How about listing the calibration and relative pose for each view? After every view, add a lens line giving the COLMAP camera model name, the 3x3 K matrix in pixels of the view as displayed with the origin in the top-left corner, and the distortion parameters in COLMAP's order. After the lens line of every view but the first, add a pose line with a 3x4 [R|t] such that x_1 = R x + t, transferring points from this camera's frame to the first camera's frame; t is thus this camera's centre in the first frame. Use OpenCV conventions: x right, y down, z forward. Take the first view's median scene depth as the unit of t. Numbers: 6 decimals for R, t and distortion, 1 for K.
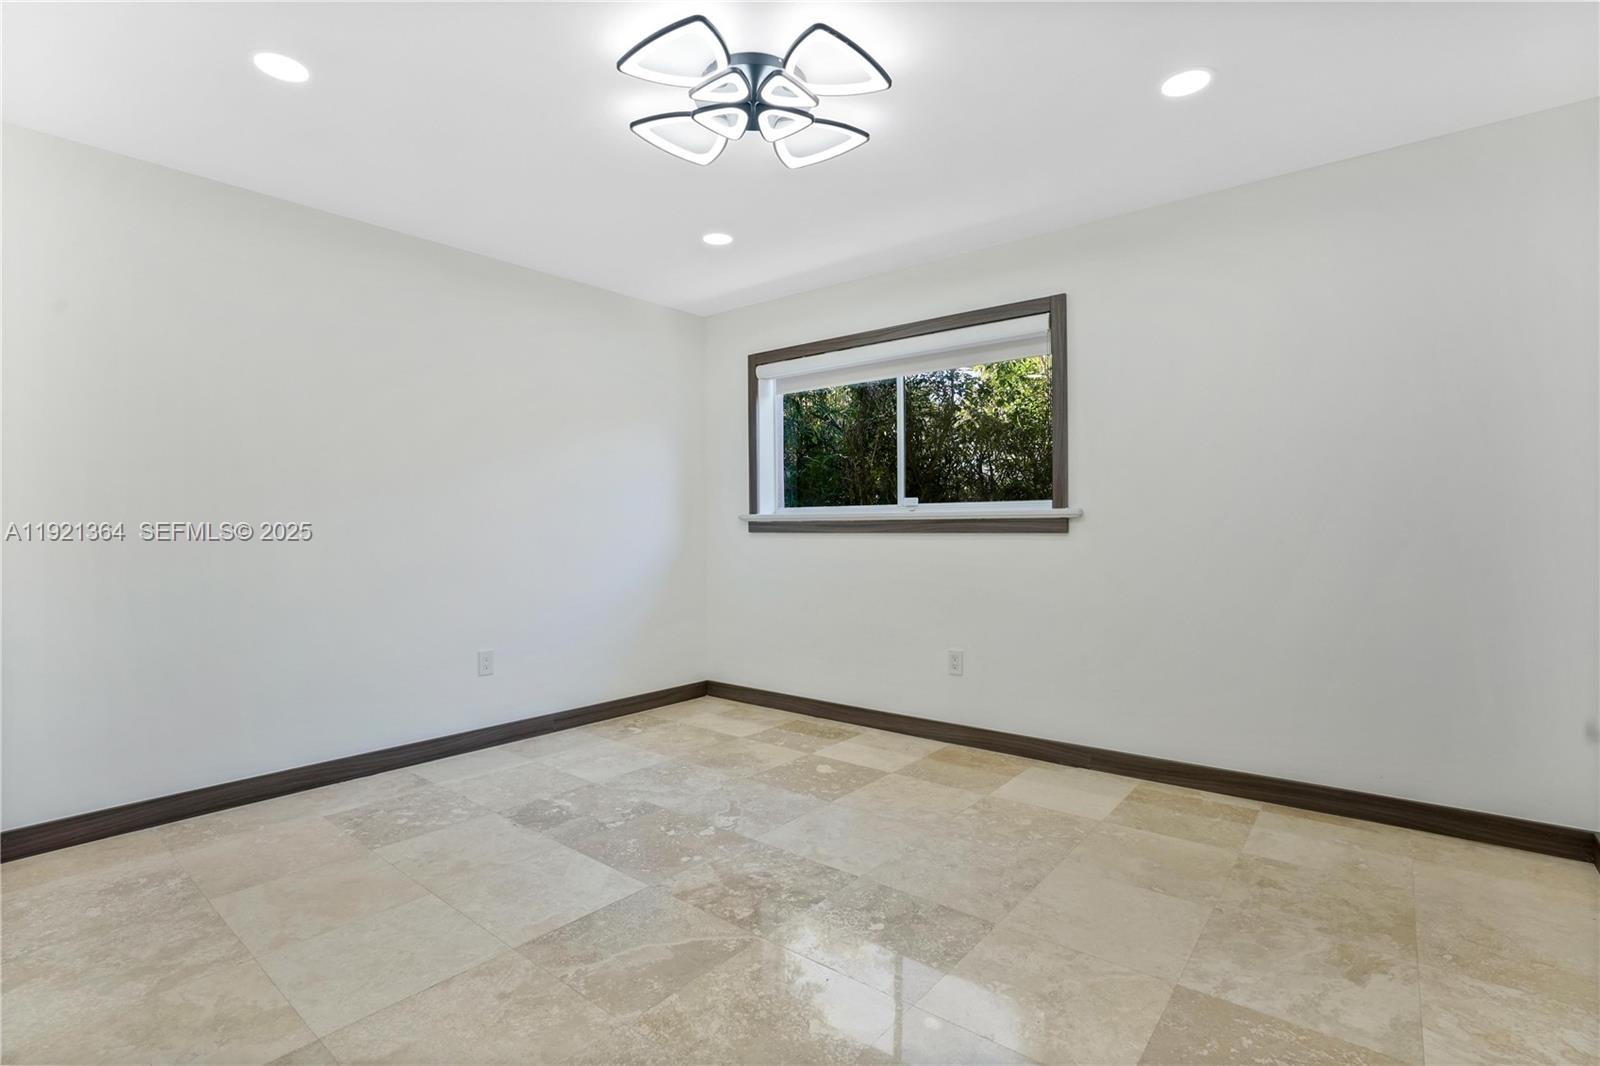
lens RADIAL K [[743.6, 0, 792.5], [0, 743.6, 533.5], [0, 0, 1]] dist [-0.067851, 0.028623]
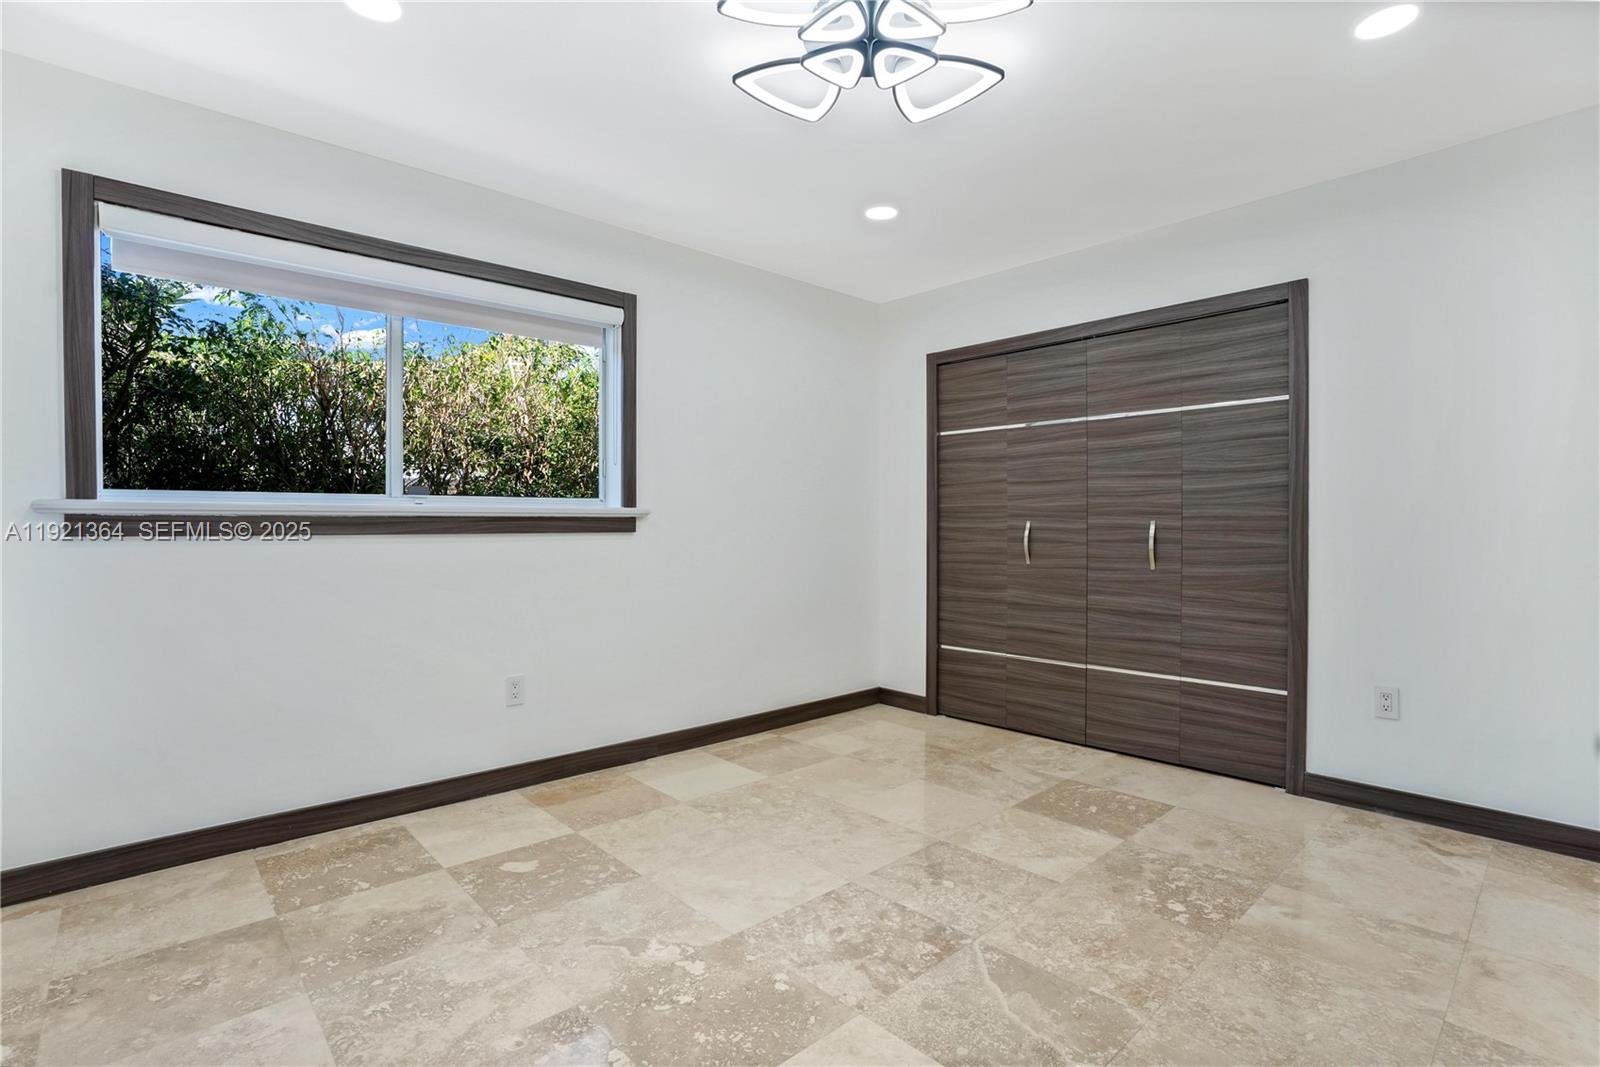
lens RADIAL K [[760.1, 0, 785.0], [0, 760.1, 527.2], [0, 0, 1]] dist [-0.069457, 0.030172]
pose [[0.148244, 0.000858, 0.988950, -0.807556], [0.005398, 0.999984, -0.001677, -0.007390], [-0.988936, 0.005587, 0.148237, 0.820358]]
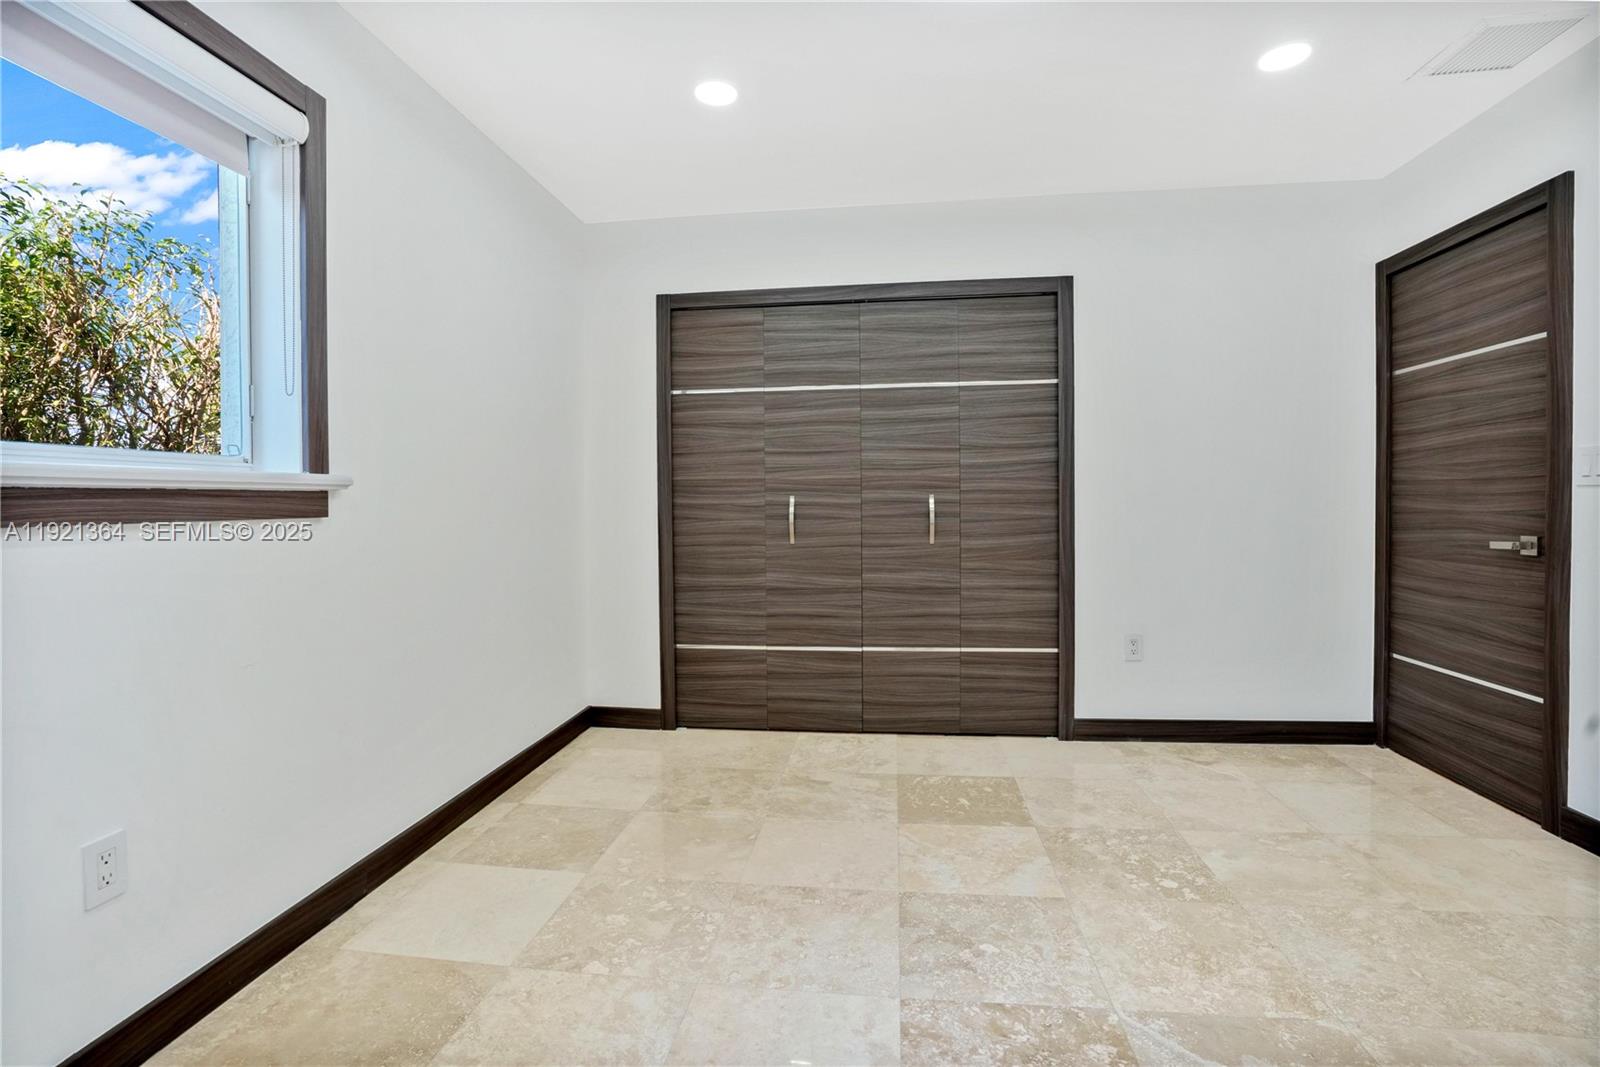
lens RADIAL K [[752.3, 0, 793.2], [0, 752.3, 511.2], [0, 0, 1]] dist [-0.063576, 0.025289]
pose [[-0.531280, -0.002392, 0.847193, -0.396046], [0.017094, 0.999762, 0.013542, -0.010285], [-0.847024, 0.021677, -0.531113, 1.274829]]
